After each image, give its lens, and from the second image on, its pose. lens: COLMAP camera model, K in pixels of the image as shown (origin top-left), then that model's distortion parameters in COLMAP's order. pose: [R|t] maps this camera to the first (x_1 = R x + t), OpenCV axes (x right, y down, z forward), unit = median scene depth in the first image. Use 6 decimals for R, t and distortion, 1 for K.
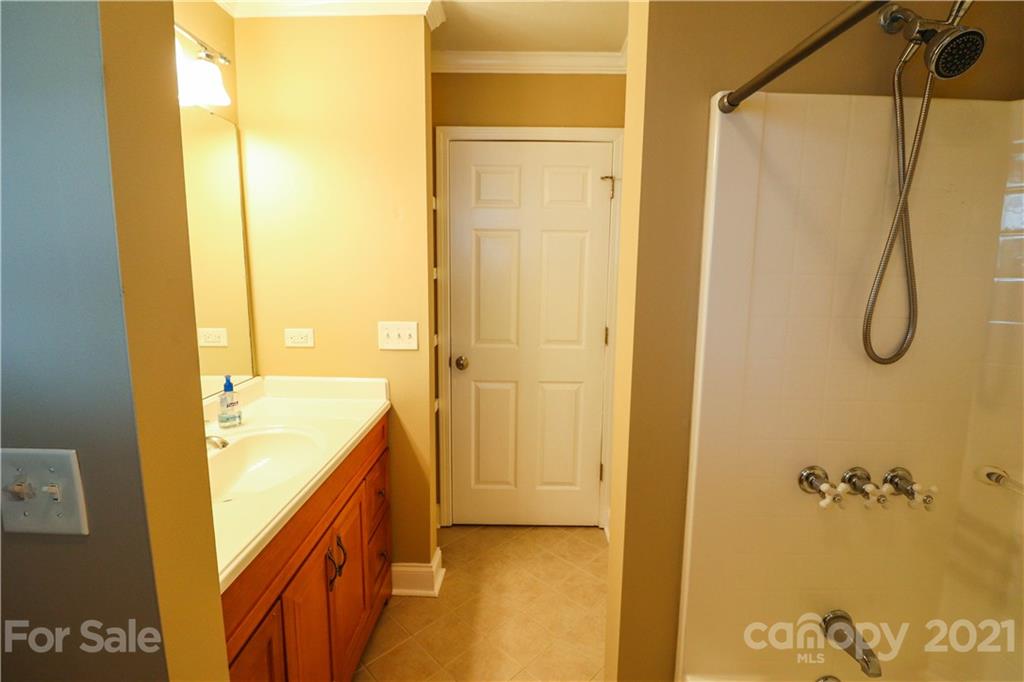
lens RADIAL K [[472.0, 0, 510.0], [0, 472.0, 332.2], [0, 0, 1]] dist [0.001422, -0.011459]
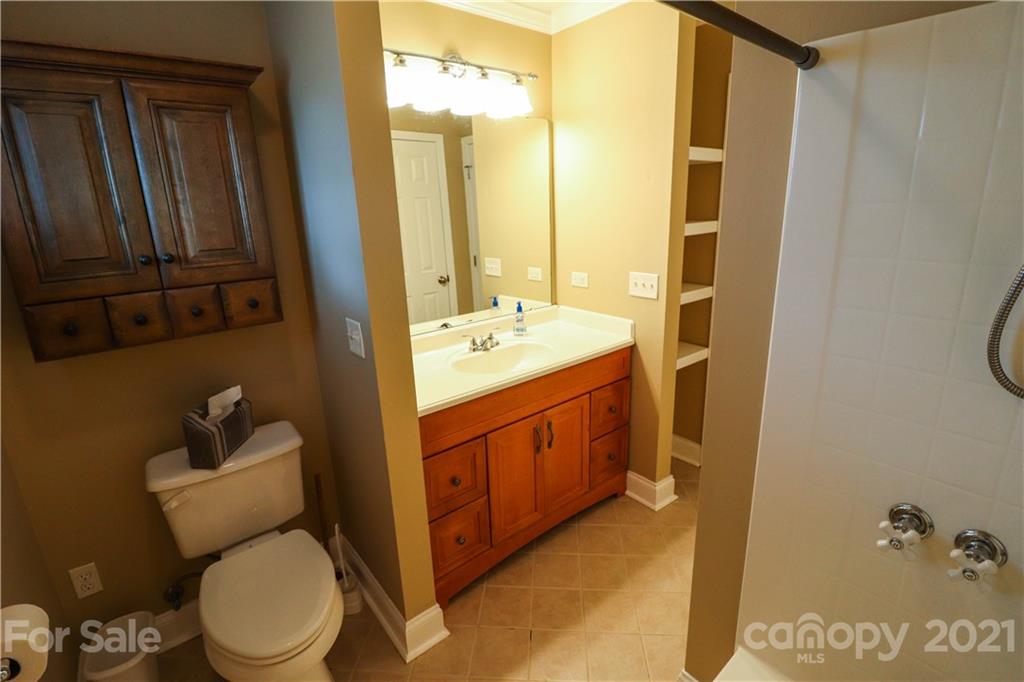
lens RADIAL K [[472.0, 0, 510.0], [0, 472.0, 332.2], [0, 0, 1]] dist [0.001422, -0.011459]
pose [[0.645373, 0.167666, -0.745239, 0.437605], [-0.064068, 0.984057, 0.165914, -0.050363], [0.761176, -0.059330, 0.645826, -0.005047]]
